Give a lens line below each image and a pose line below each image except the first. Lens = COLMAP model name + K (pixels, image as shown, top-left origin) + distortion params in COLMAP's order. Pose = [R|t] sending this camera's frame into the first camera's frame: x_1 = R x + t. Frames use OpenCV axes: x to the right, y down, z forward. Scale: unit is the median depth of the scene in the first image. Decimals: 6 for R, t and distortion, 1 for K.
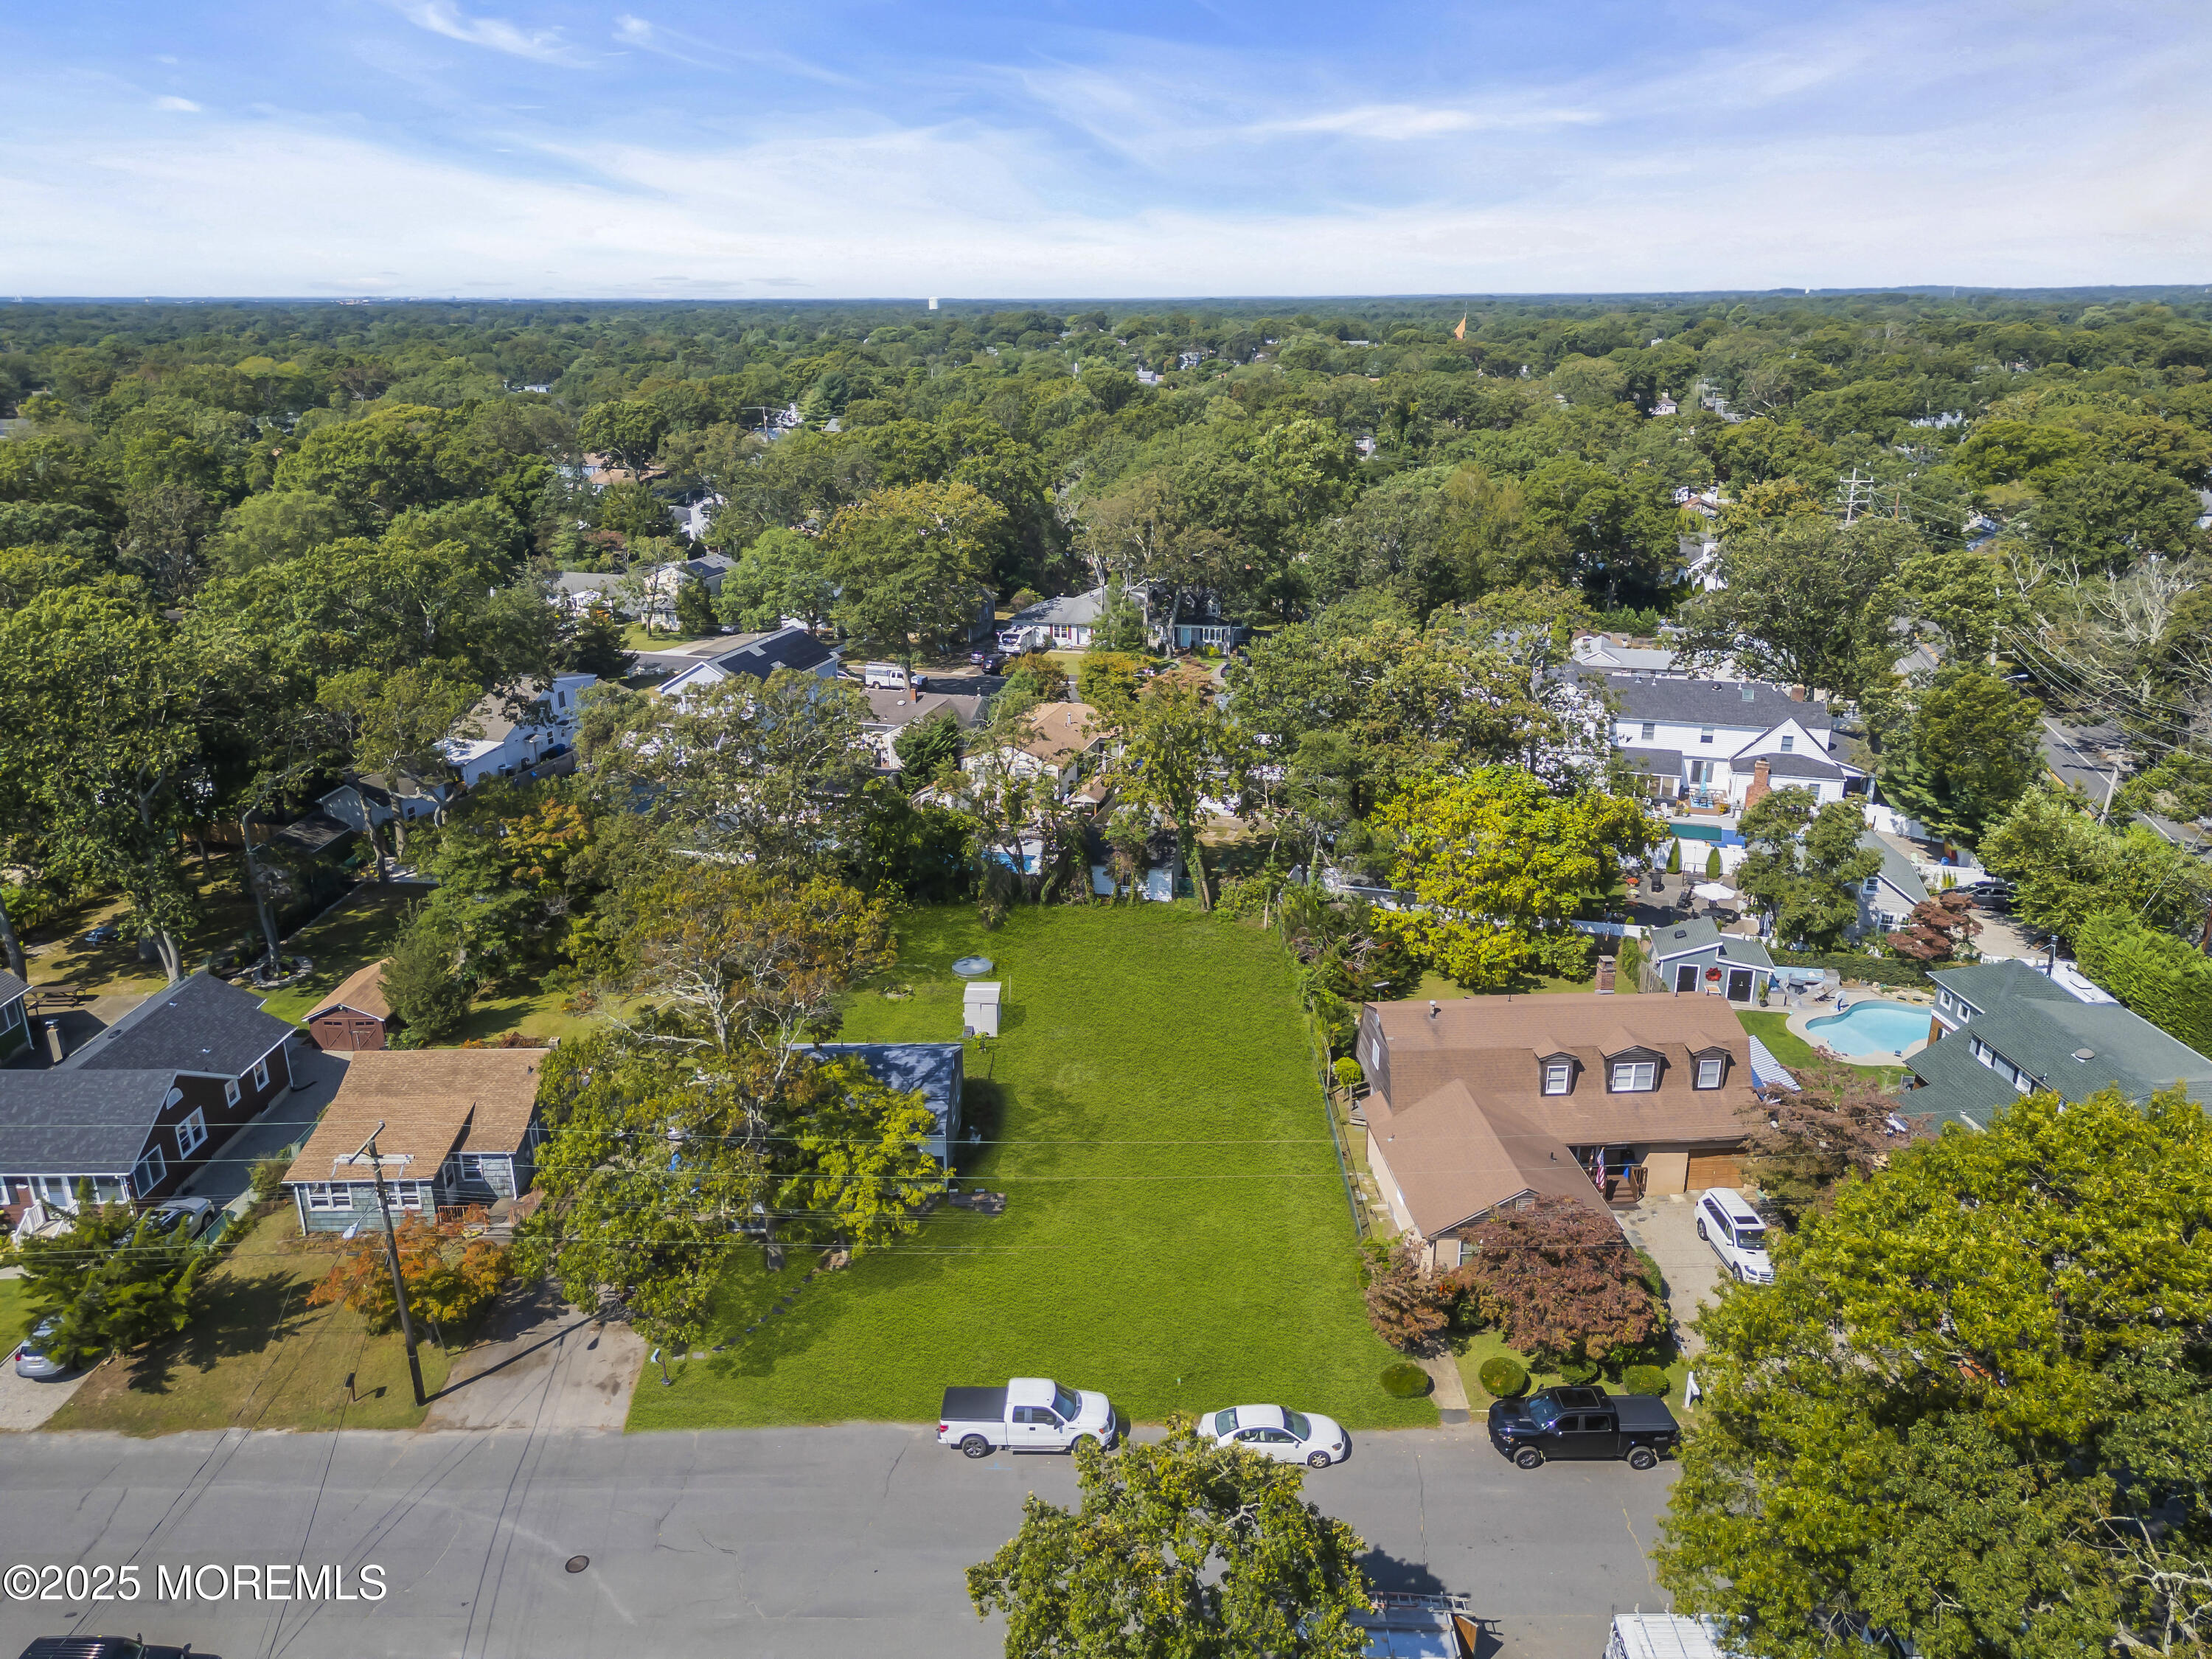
lens RADIAL K [[1551.1, 0, 1120.9], [0, 1551.1, 829.8], [0, 0, 1]] dist [0.068255, -0.066048]
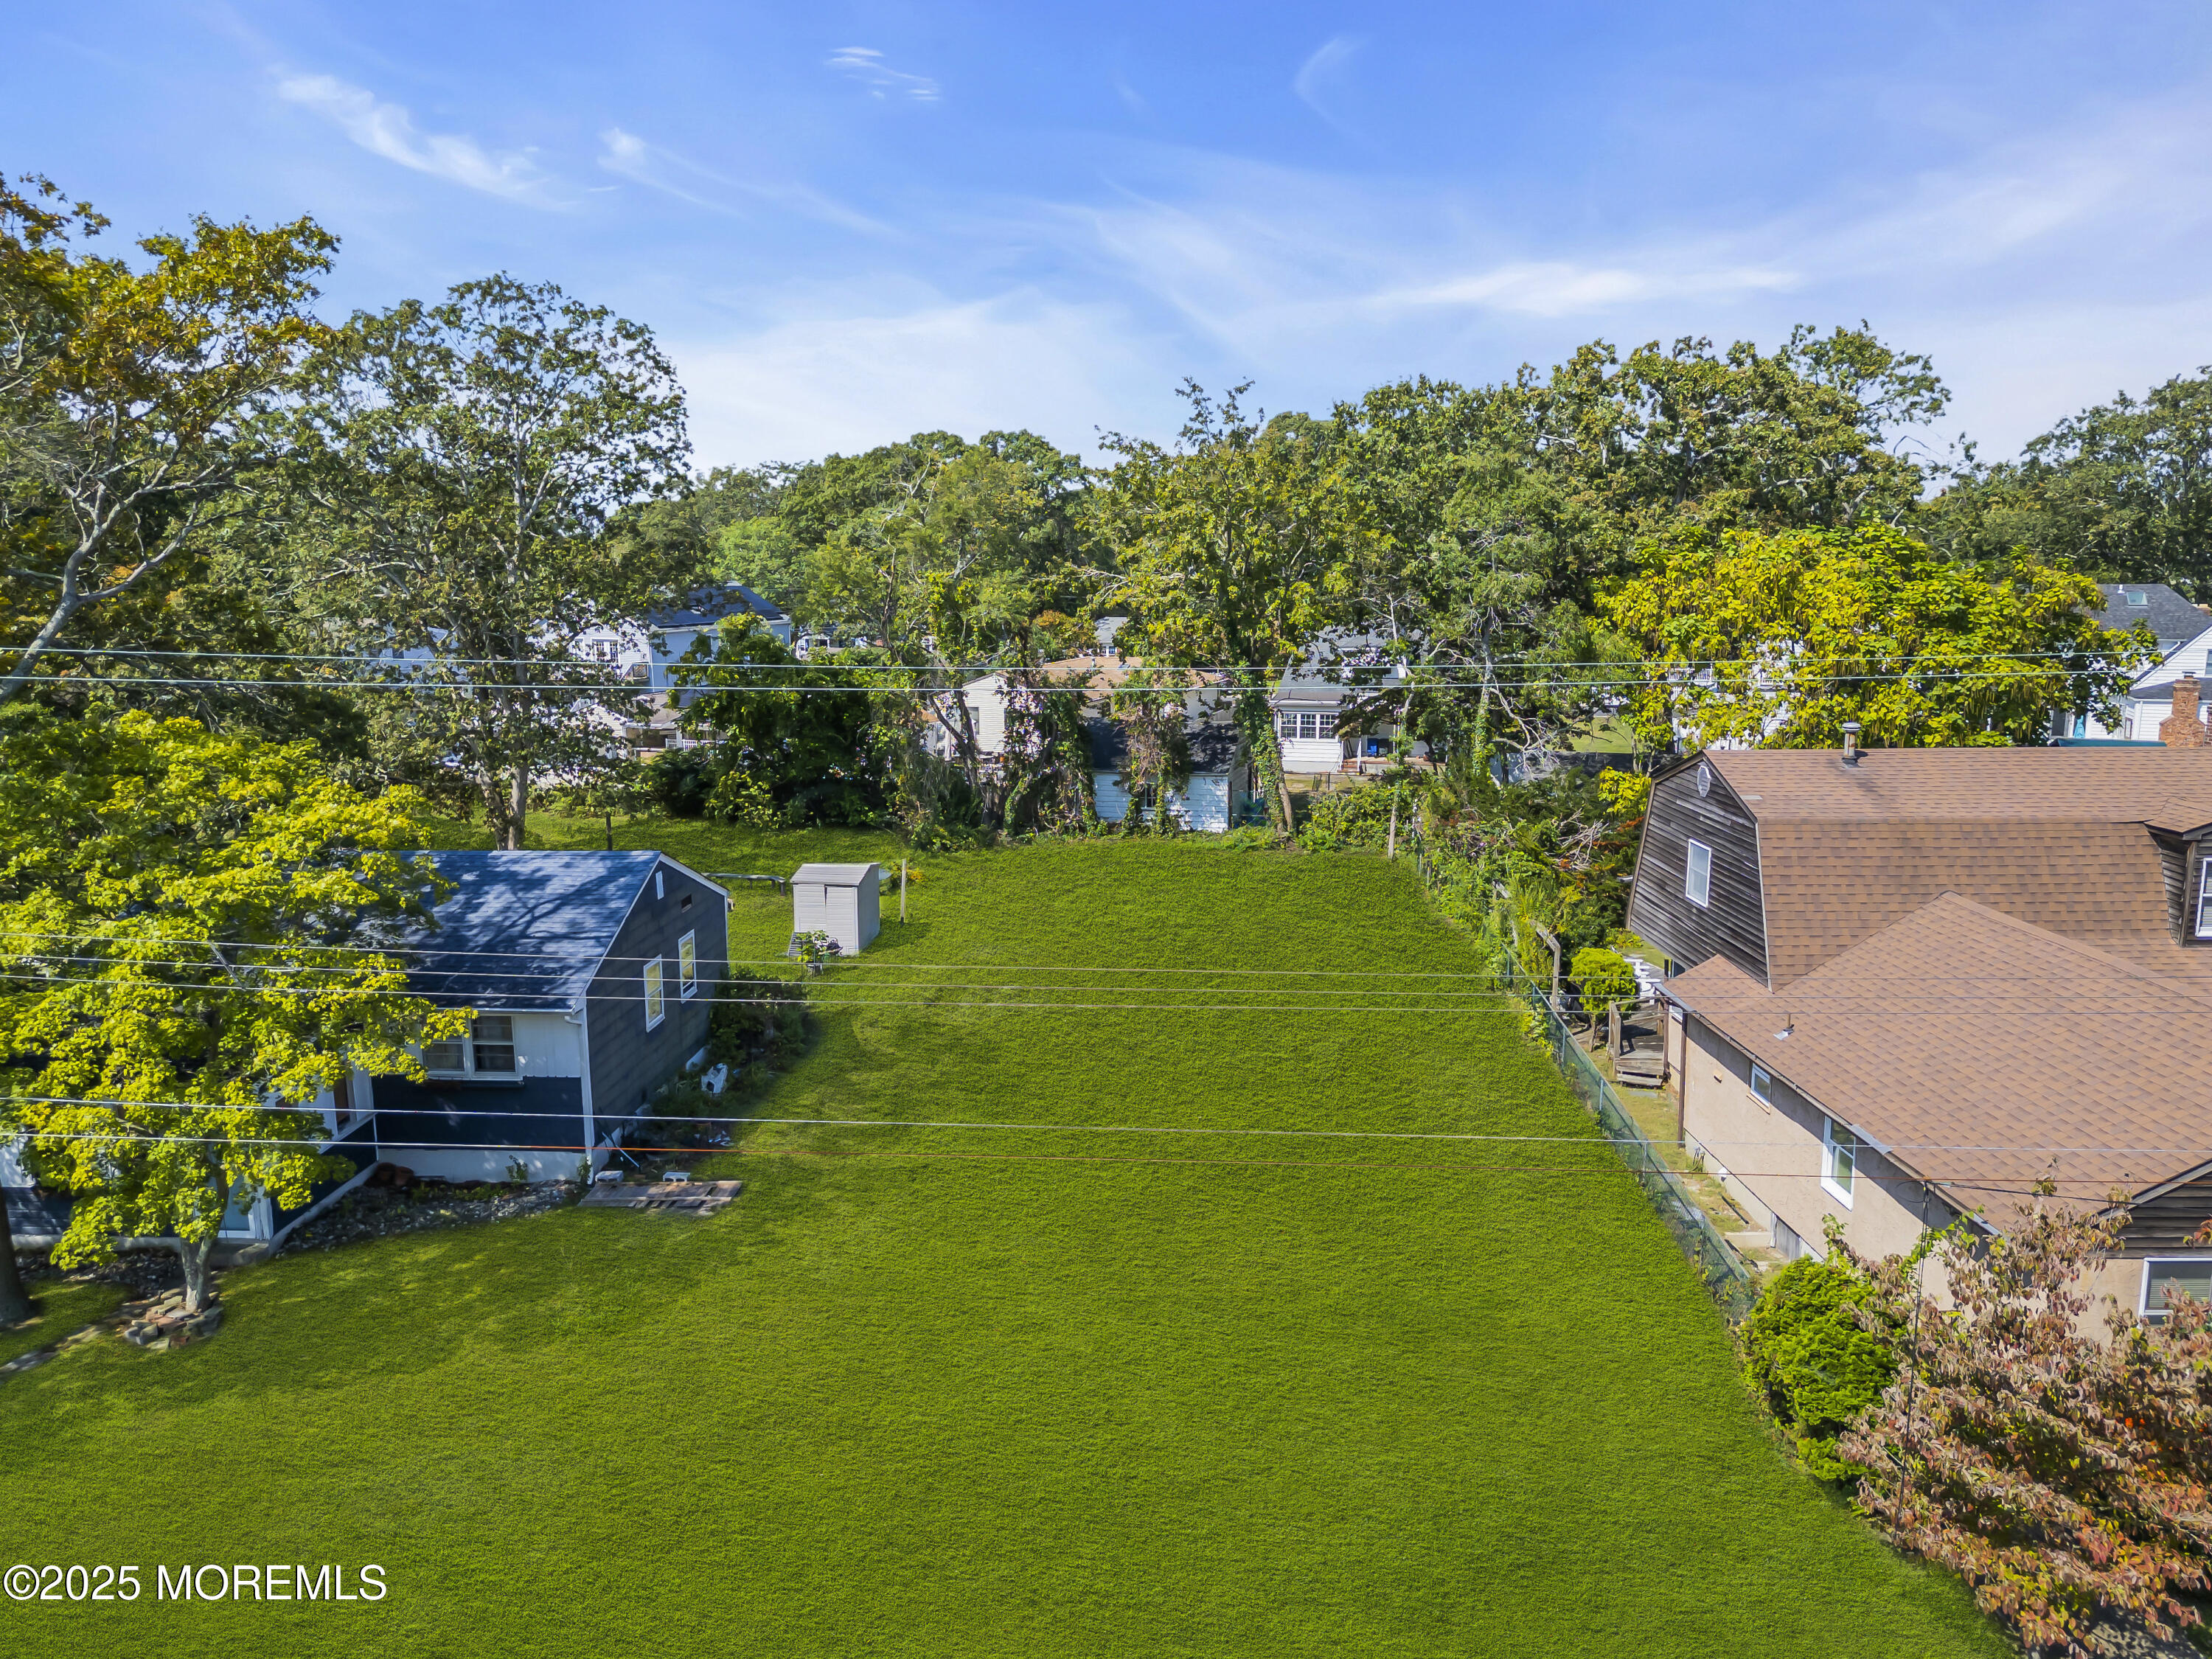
lens RADIAL K [[1573.4, 0, 1123.7], [0, 1573.4, 836.0], [0, 0, 1]] dist [0.032209, -0.001673]
pose [[0.998299, 0.013467, -0.056729, 0.032126], [-0.021723, 0.988818, -0.147534, 0.161119], [0.054108, 0.148516, 0.987429, 0.478791]]
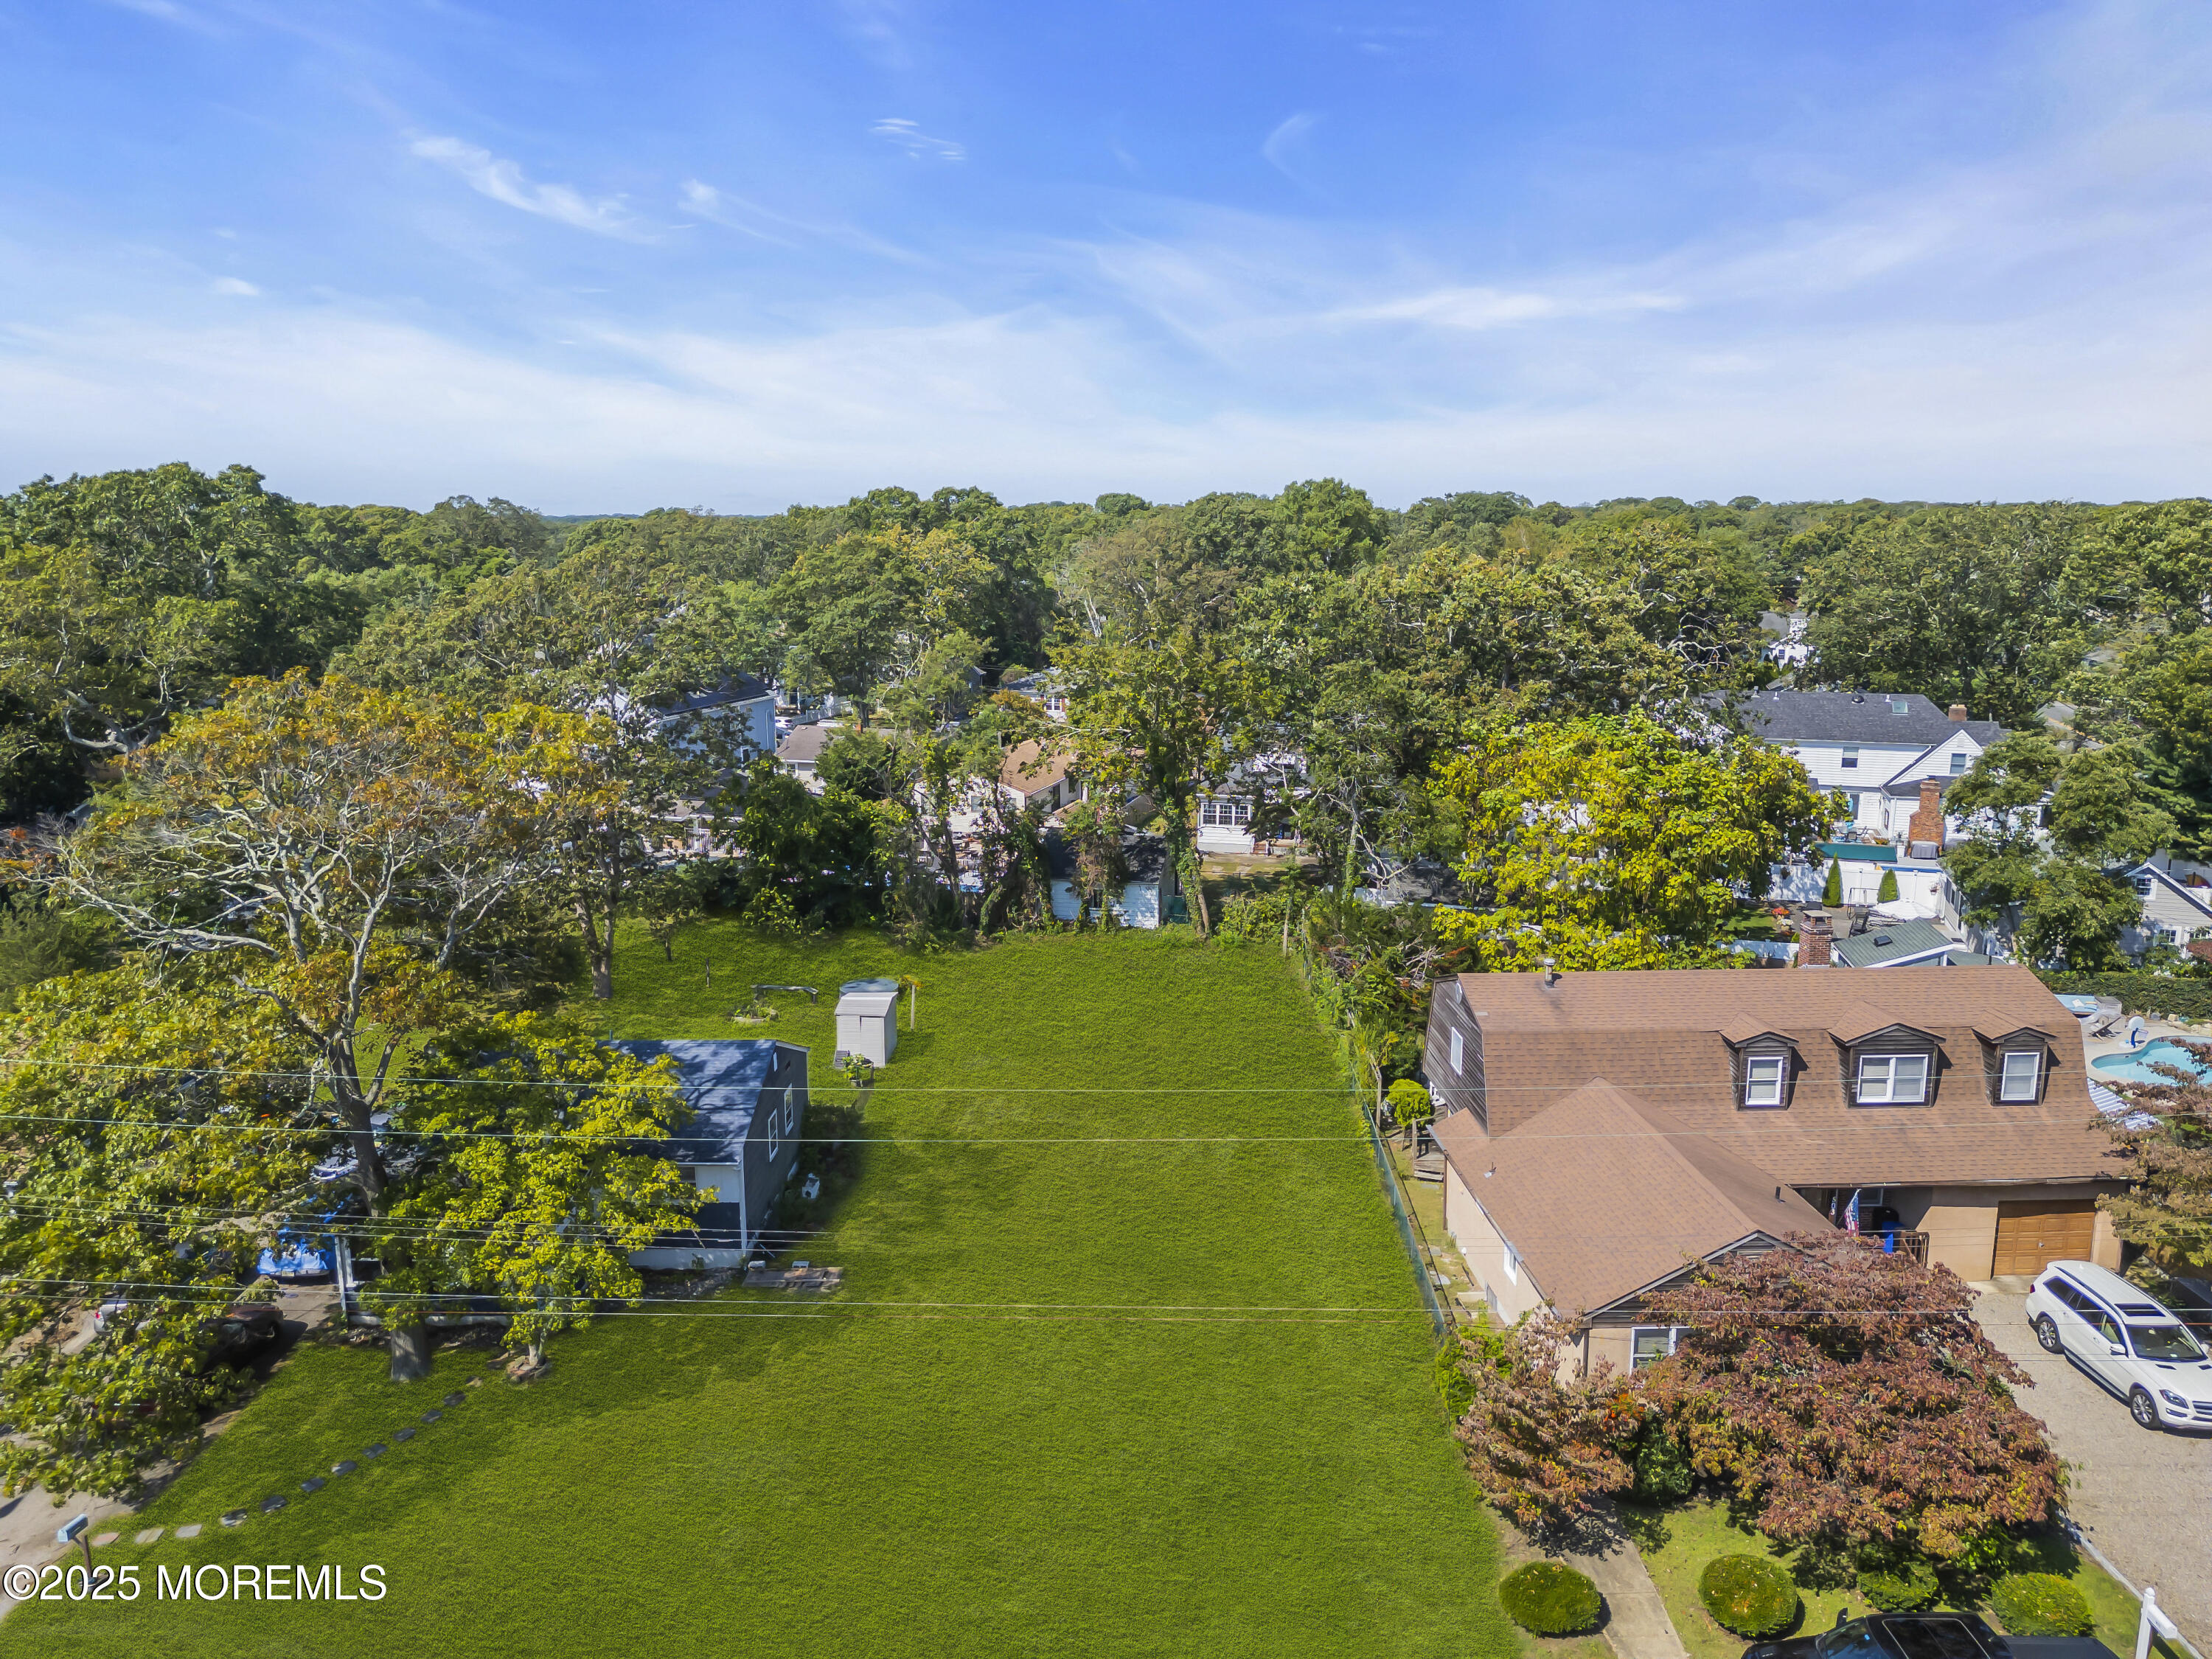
lens RADIAL K [[1551.1, 0, 1120.9], [0, 1551.1, 829.8], [0, 0, 1]] dist [0.068255, -0.066048]
pose [[0.999790, 0.007330, -0.019152, 0.034007], [-0.009767, 0.991411, -0.130415, 0.113448], [0.018032, 0.130575, 0.991274, 0.302339]]
